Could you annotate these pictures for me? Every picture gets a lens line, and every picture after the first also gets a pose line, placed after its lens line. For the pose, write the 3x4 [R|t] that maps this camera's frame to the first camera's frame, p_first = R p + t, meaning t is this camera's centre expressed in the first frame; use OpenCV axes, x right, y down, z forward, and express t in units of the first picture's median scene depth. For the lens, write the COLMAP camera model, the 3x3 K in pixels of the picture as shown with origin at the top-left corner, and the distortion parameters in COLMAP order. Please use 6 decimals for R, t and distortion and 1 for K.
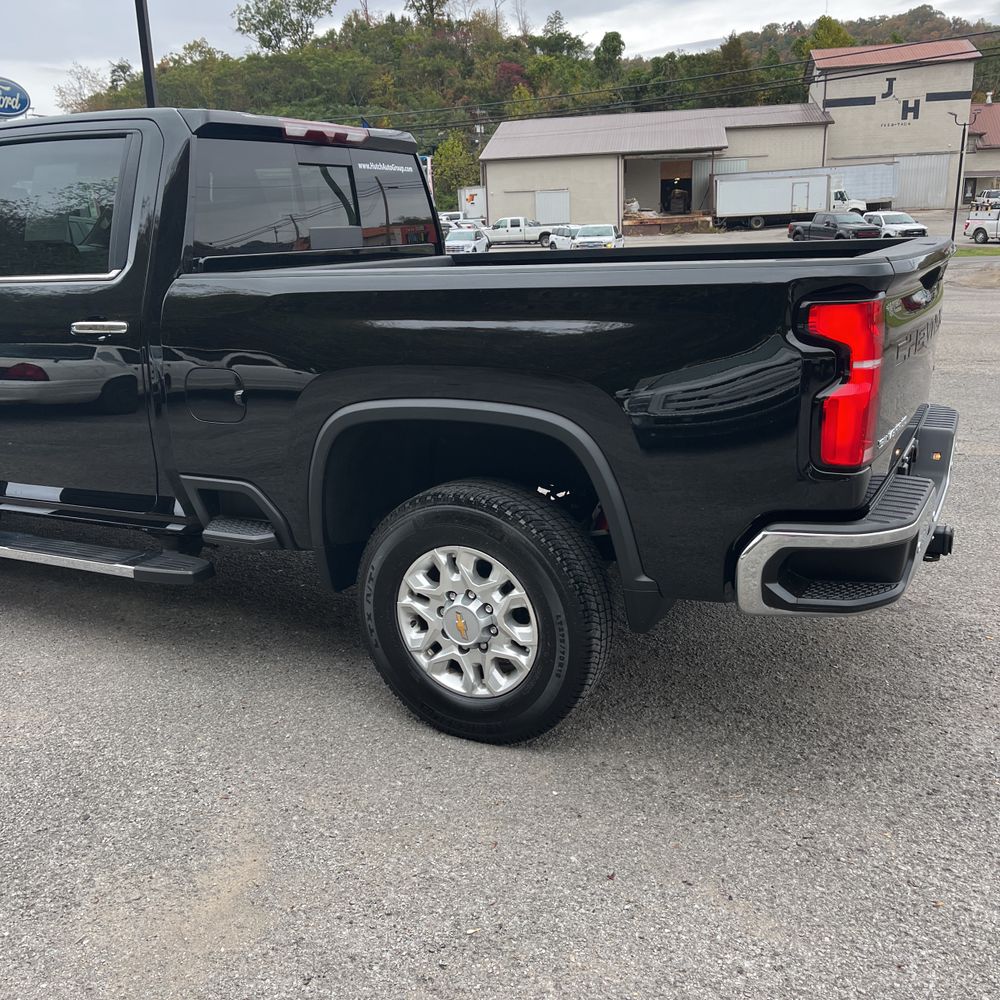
lens RADIAL K [[1018.5, 0, 514.6], [0, 1018.5, 504.7], [0, 0, 1]] dist [0.017091, 0.000000]
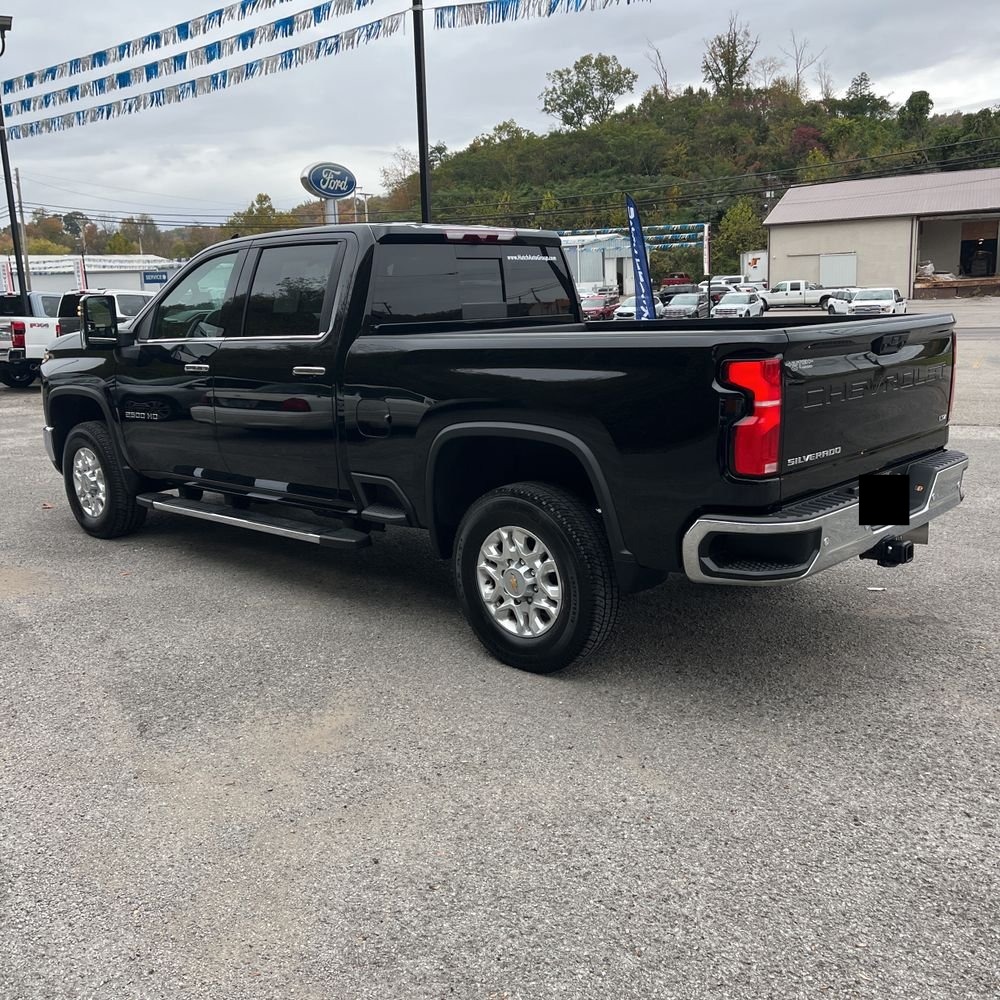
lens RADIAL K [[1015.7, 0, 509.3], [0, 1015.7, 494.6], [0, 0, 1]] dist [0.021601, 0.000000]
pose [[0.961494, 0.053605, -0.269546, 0.270740], [-0.071617, 0.995777, -0.057430, 0.066855], [0.265329, 0.074523, 0.961274, -0.315589]]
